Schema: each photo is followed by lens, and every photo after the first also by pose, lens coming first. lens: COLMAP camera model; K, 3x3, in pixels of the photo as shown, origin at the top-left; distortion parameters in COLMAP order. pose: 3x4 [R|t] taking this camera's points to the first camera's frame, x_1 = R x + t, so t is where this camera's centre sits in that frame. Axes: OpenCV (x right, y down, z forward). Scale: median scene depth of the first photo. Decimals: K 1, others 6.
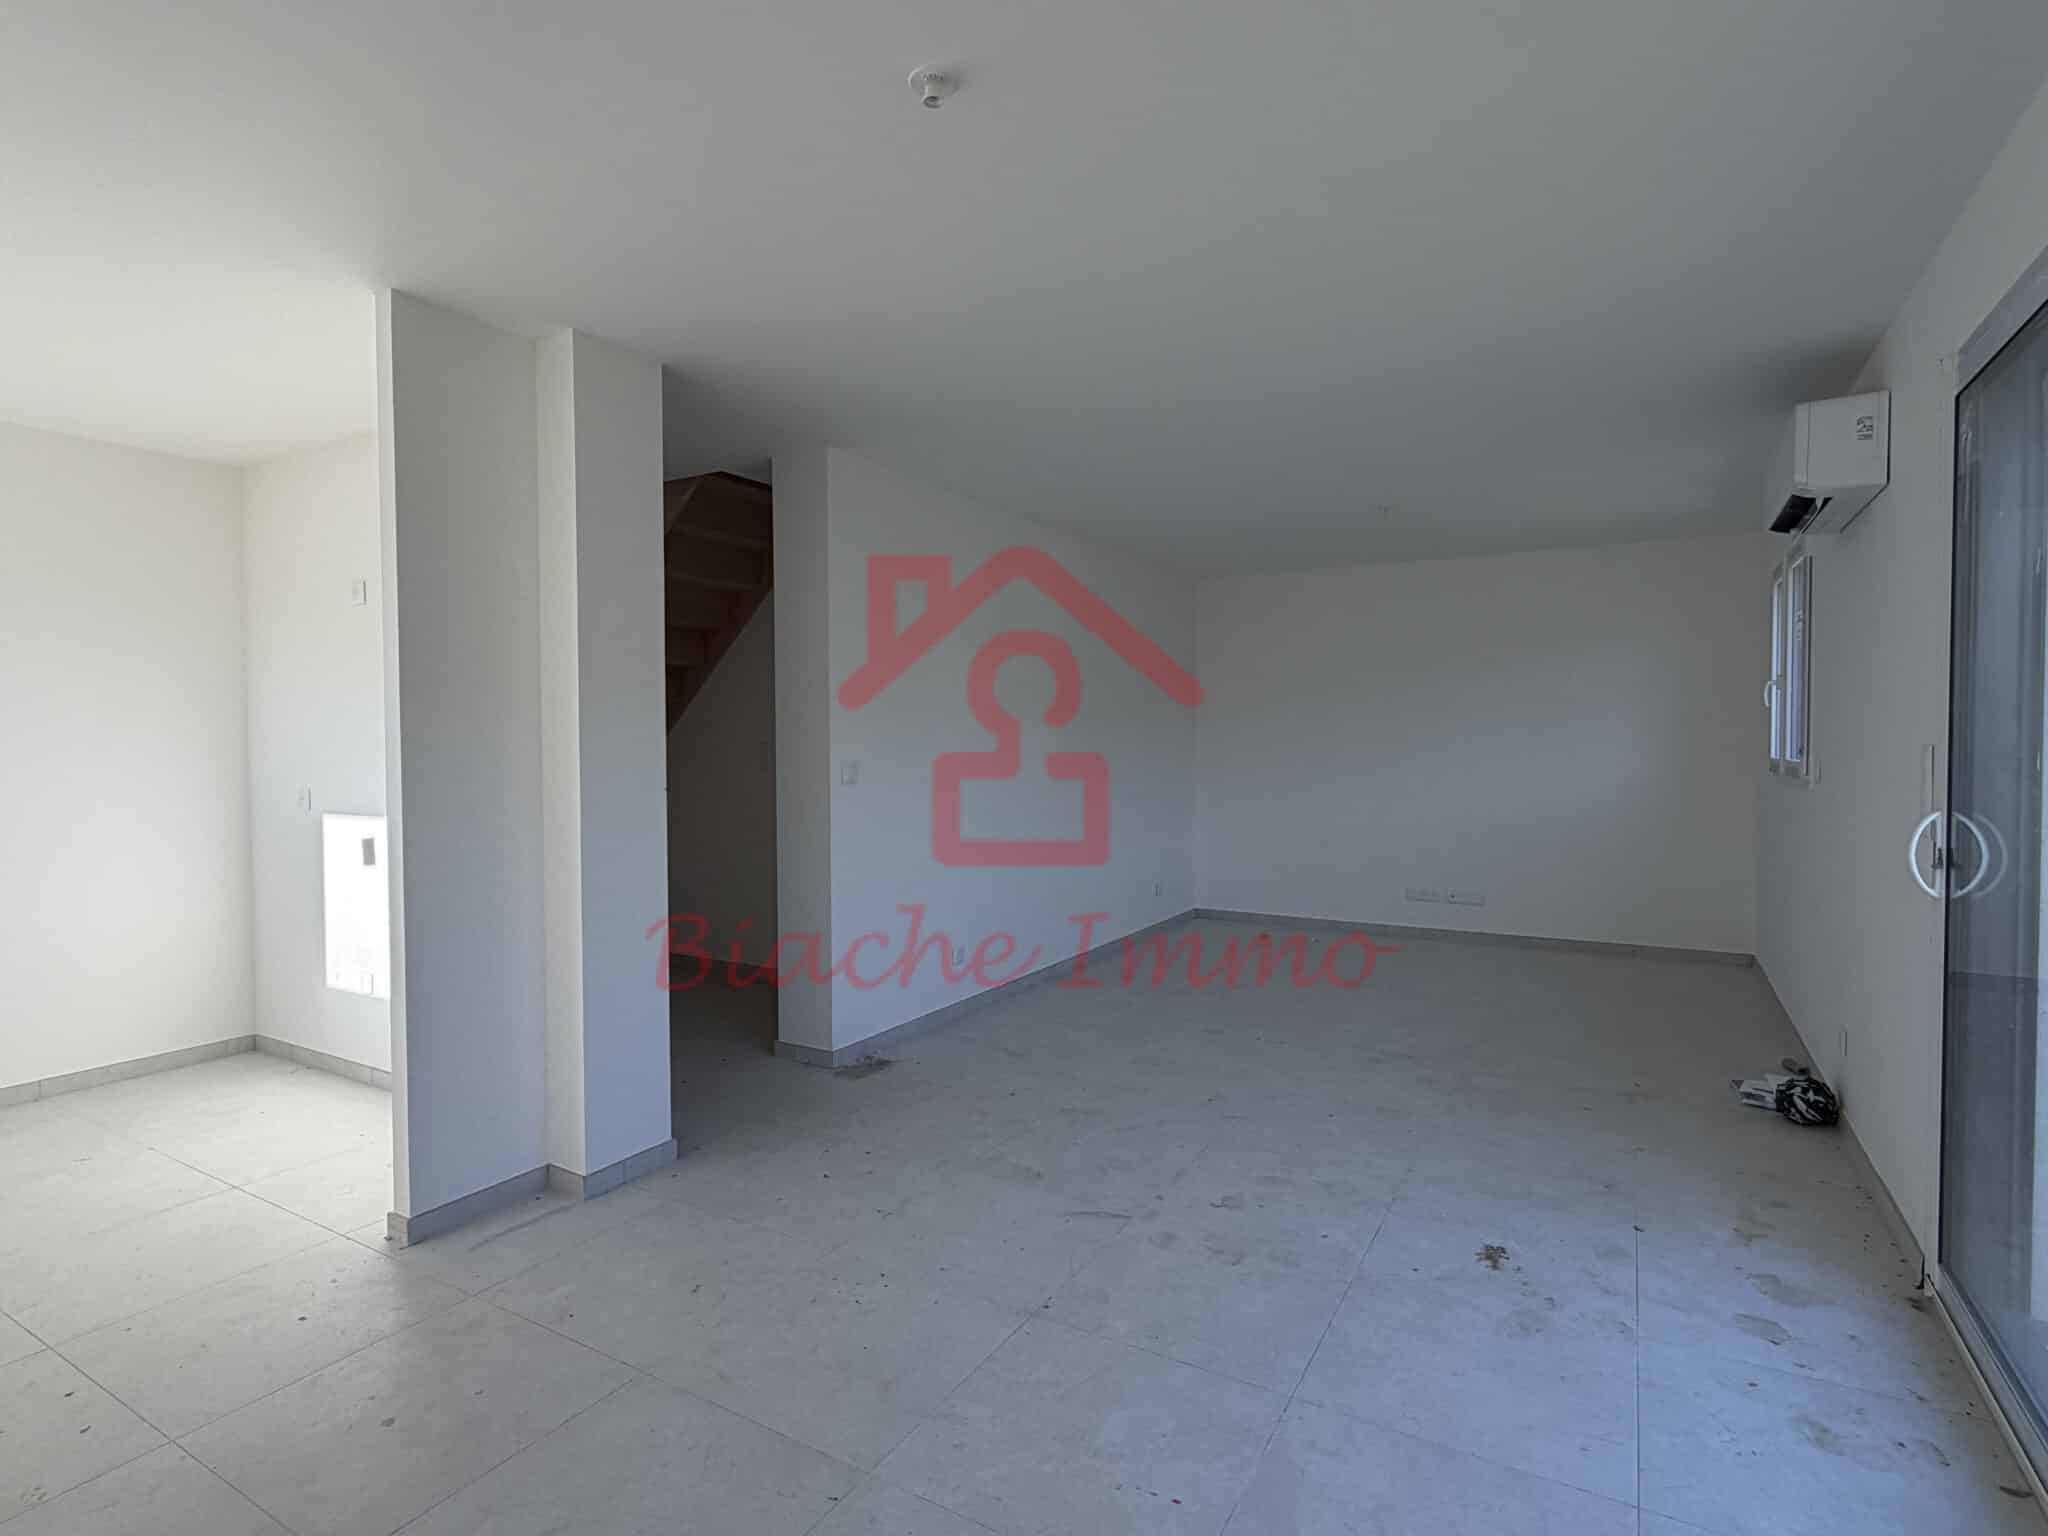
lens RADIAL K [[1024.9, 0, 1029.2], [0, 1024.9, 767.0], [0, 0, 1]] dist [-0.000813, -0.000210]
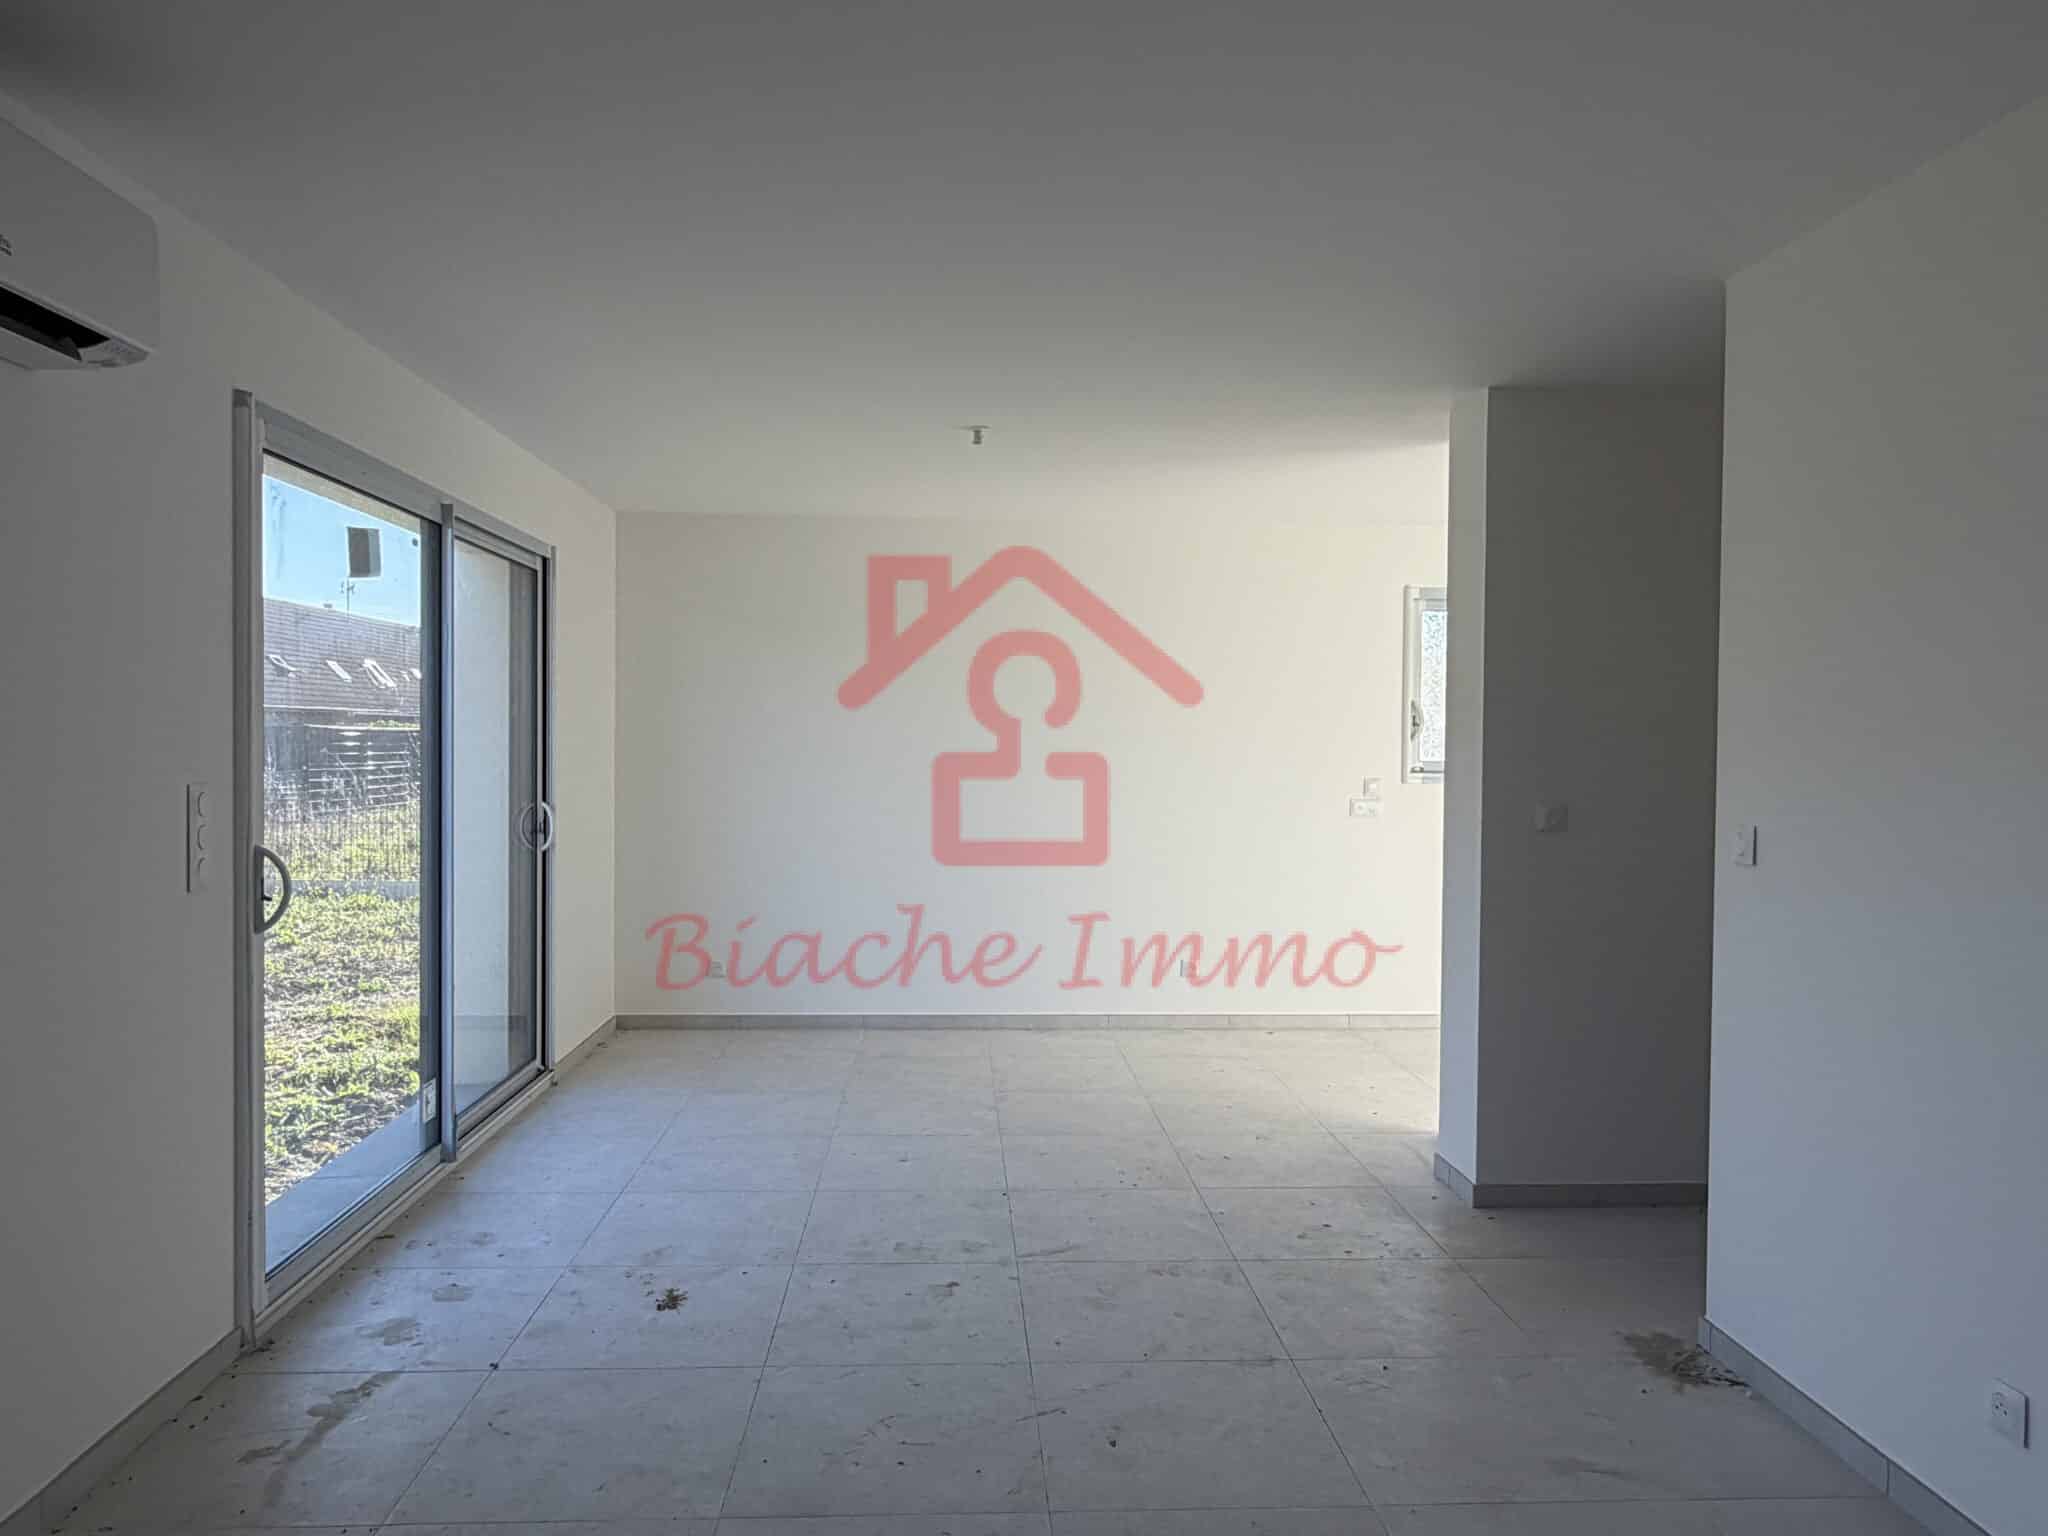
lens RADIAL K [[1362.2, 0, 1026.6], [0, 1362.2, 767.1], [0, 0, 1]] dist [0.002575, 0.000090]
pose [[-0.834931, 0.008150, -0.550295, 0.877554], [-0.017298, 0.999008, 0.041042, -0.096491], [0.550083, 0.043786, -0.833961, 2.242069]]
